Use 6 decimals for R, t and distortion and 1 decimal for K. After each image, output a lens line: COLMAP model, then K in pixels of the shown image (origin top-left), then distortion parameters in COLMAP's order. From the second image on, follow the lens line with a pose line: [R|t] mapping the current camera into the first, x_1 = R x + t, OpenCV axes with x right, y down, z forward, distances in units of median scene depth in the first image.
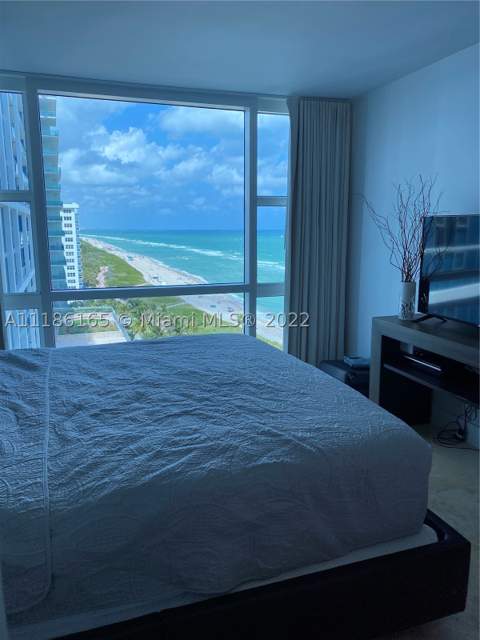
lens RADIAL K [[487.8, 0, 240.0], [0, 487.8, 320.0], [0, 0, 1]] dist [0.009556, 0.002276]
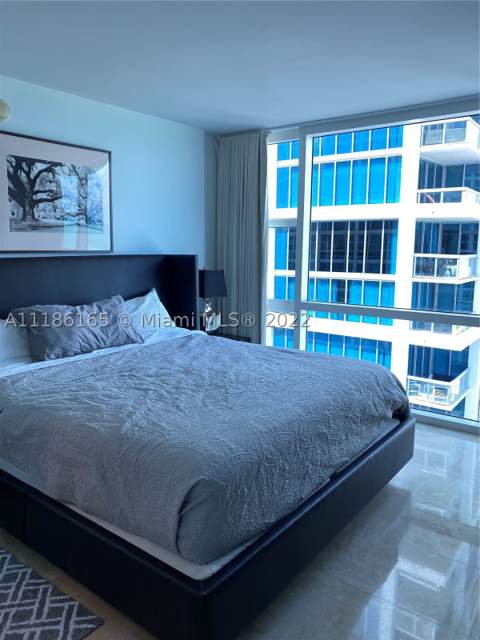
lens RADIAL K [[487.8, 0, 240.0], [0, 487.8, 320.0], [0, 0, 1]] dist [0.009556, 0.002276]
pose [[0.546920, 0.135503, -0.826146, 1.126664], [-0.164126, 0.985019, 0.052907, -0.109362], [0.820939, 0.106657, 0.560966, 0.466267]]
